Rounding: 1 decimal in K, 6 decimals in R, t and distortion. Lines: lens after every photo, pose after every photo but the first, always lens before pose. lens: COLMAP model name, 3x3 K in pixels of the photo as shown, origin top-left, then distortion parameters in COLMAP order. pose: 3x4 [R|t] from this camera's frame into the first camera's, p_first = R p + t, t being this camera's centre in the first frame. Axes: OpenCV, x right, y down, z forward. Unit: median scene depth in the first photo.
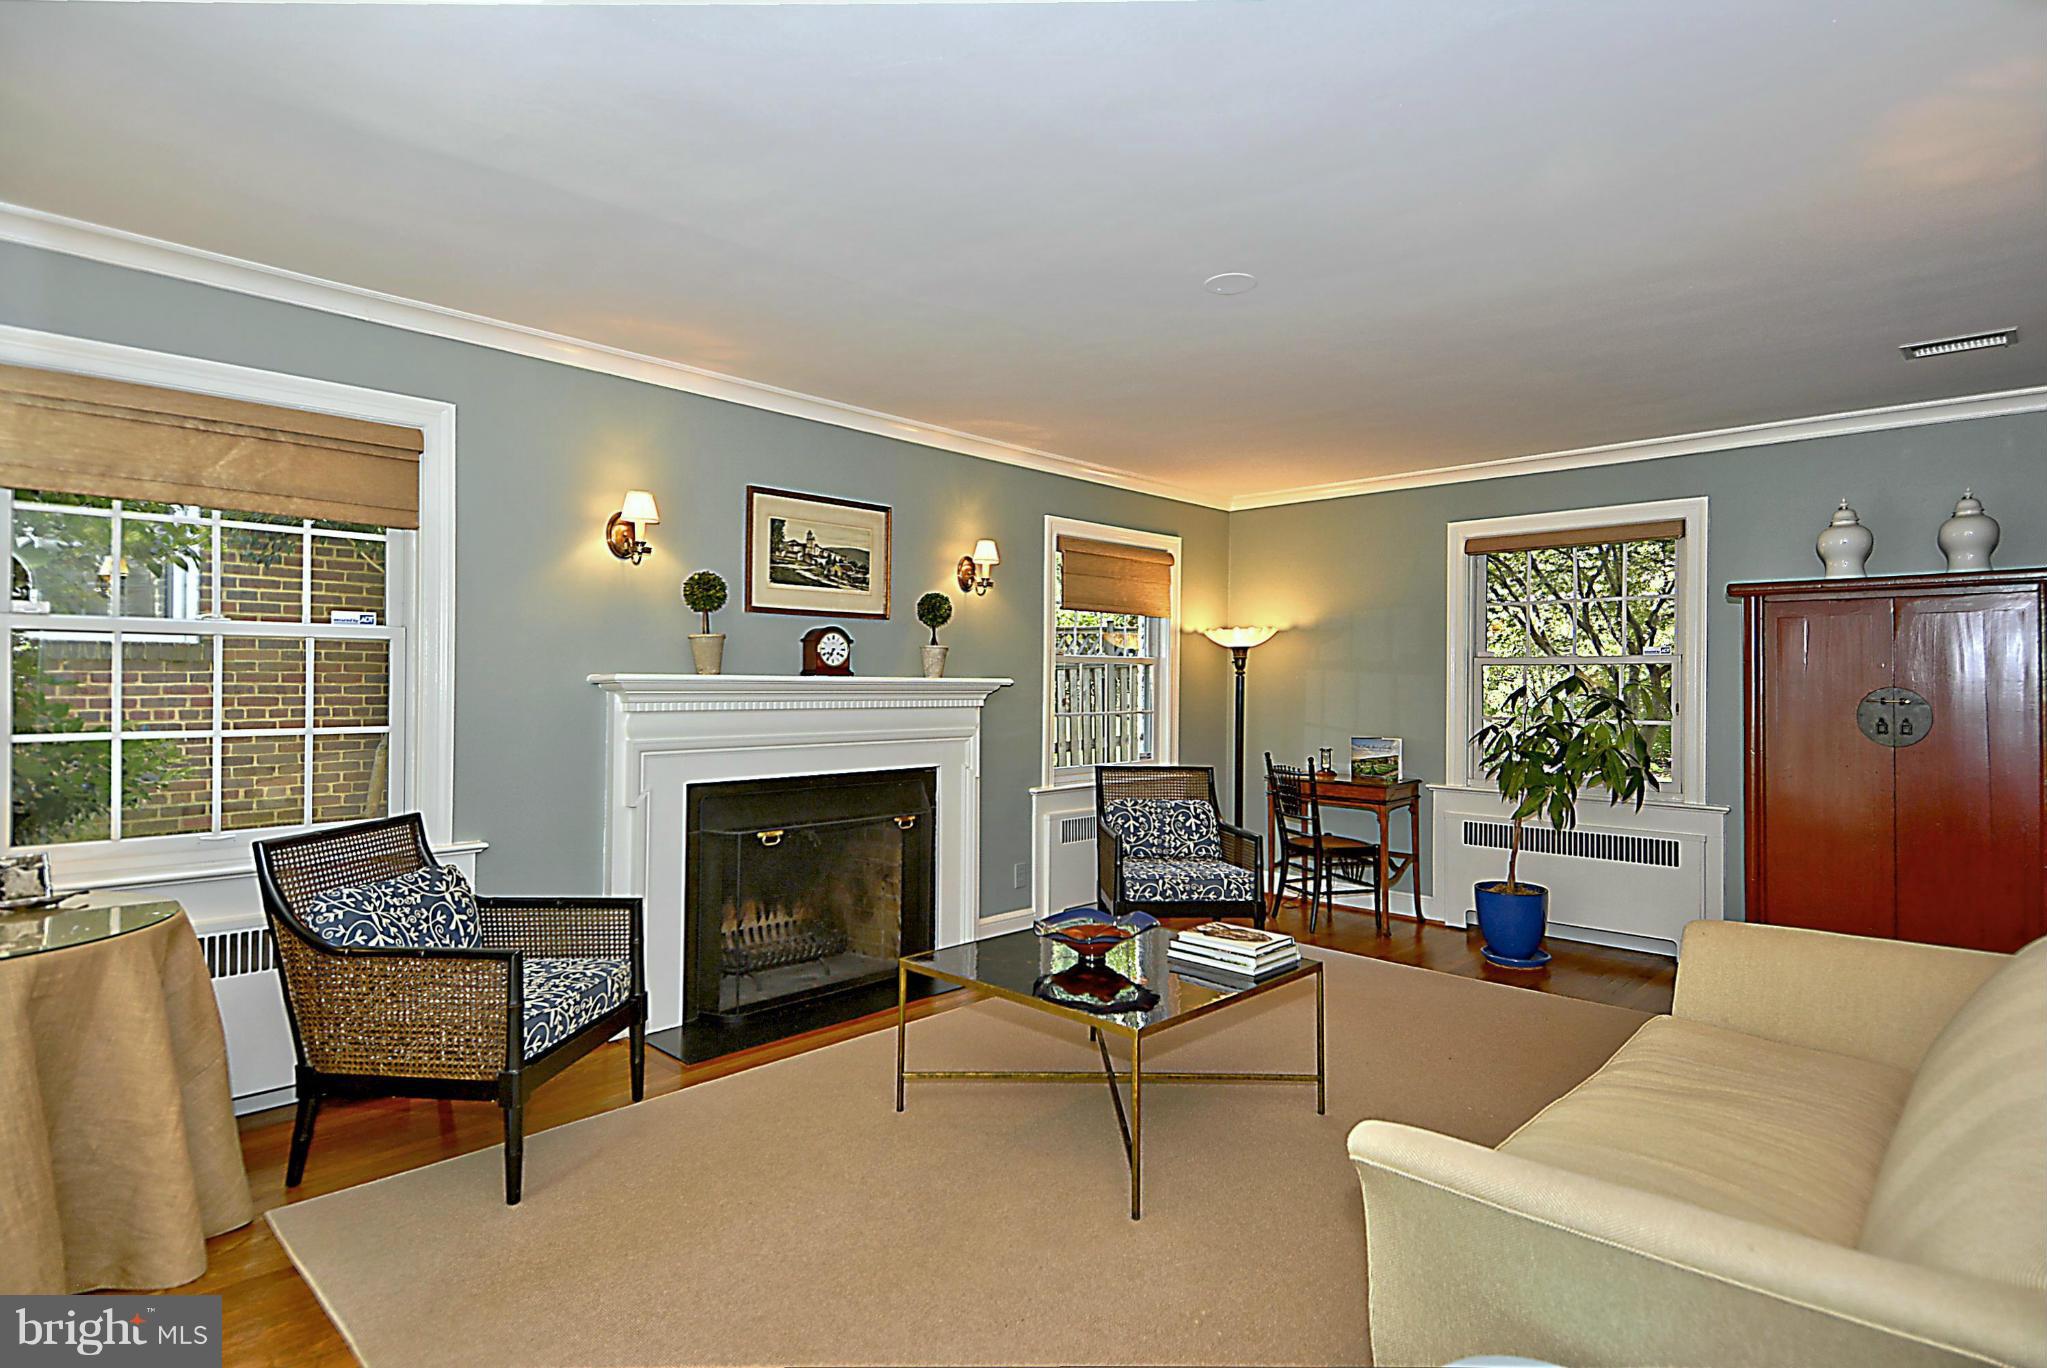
lens RADIAL K [[1062.3, 0, 1029.3], [0, 1062.3, 673.5], [0, 0, 1]] dist [0.002423, -0.001134]
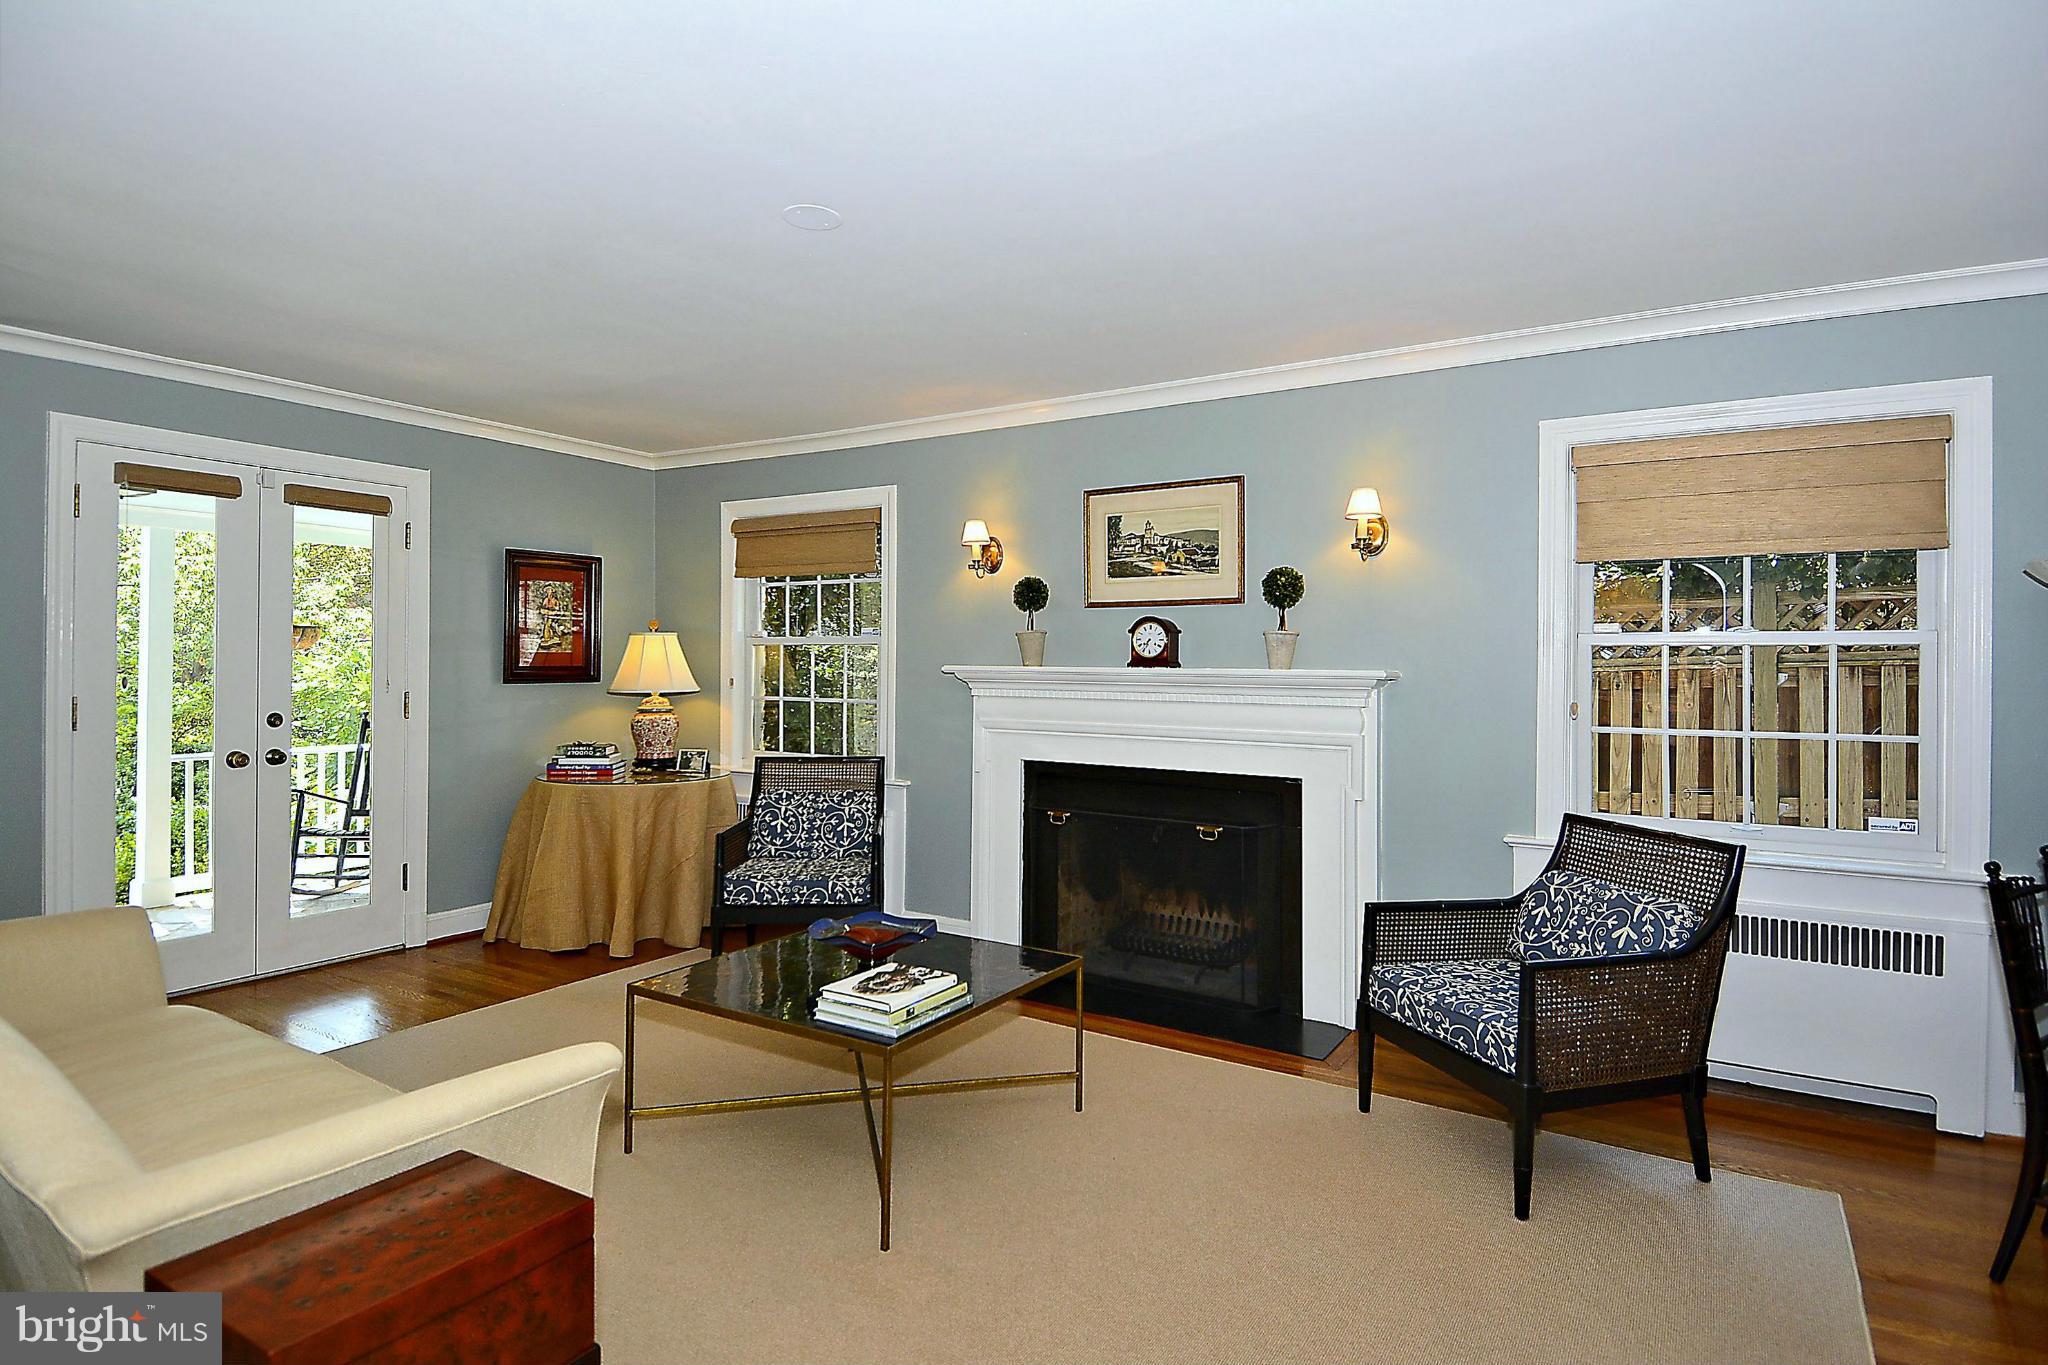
lens RADIAL K [[1062.8, 0, 1015.4], [0, 1062.8, 672.6], [0, 0, 1]] dist [0.002423, -0.001134]
pose [[0.186299, -0.001147, -0.982492, 0.733239], [-0.002338, 0.999996, -0.001611, 0.008822], [0.982490, 0.002598, 0.186295, 0.685199]]
